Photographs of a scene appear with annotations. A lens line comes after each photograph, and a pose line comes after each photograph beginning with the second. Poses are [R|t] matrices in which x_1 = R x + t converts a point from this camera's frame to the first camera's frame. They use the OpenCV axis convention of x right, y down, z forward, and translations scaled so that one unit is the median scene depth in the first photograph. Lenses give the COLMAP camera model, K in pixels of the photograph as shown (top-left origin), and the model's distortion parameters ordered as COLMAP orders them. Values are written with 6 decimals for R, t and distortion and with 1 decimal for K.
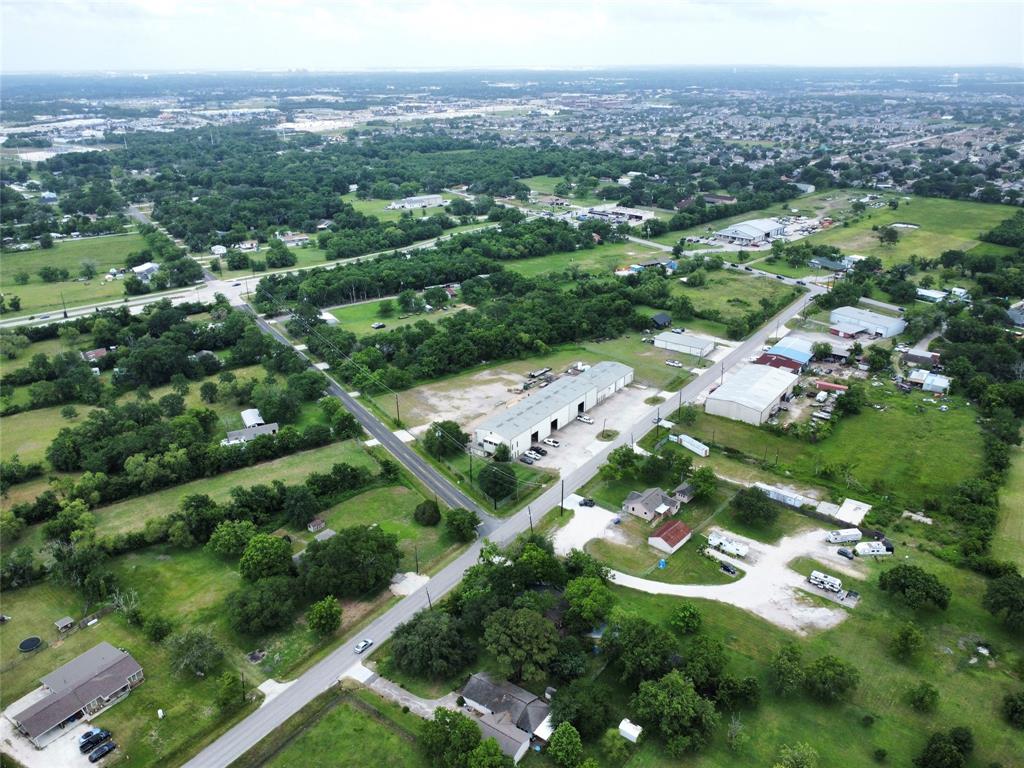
lens RADIAL K [[761.7, 0, 513.1], [0, 761.7, 384.2], [0, 0, 1]] dist [0.001526, -0.002198]
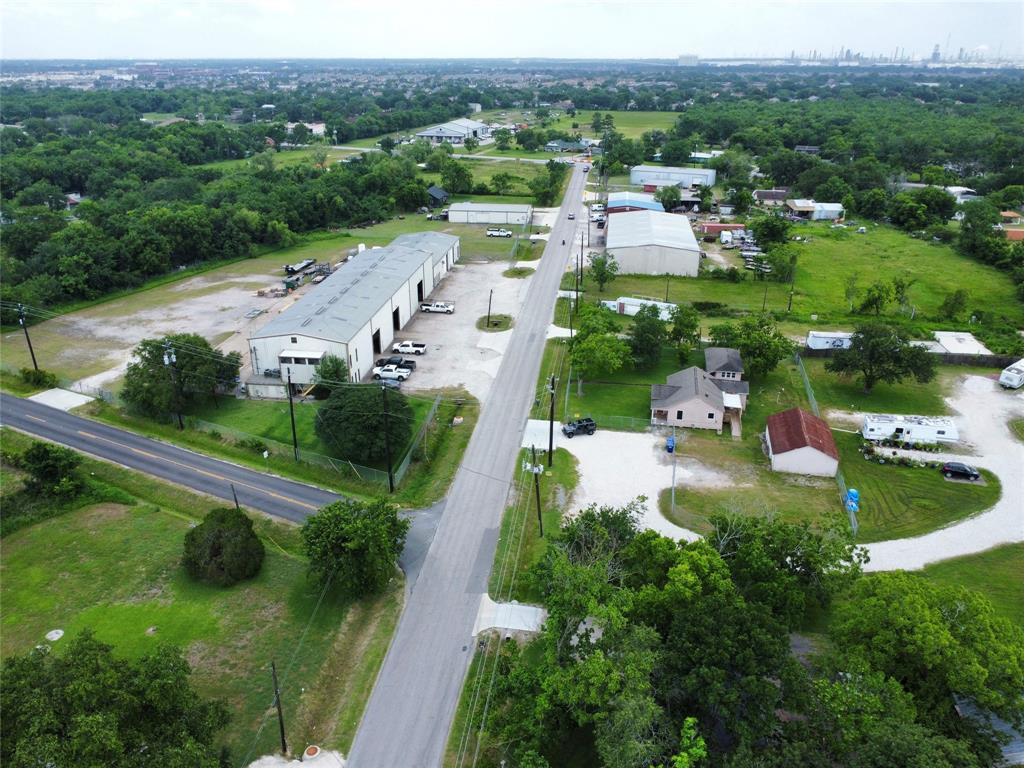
lens RADIAL K [[761.7, 0, 512.4], [0, 761.7, 382.9], [0, 0, 1]] dist [0.001526, -0.002198]
pose [[0.875605, -0.186837, 0.445430, -0.118817], [0.185313, 0.981534, 0.047426, 0.090770], [-0.446066, 0.041017, 0.894060, 0.551101]]
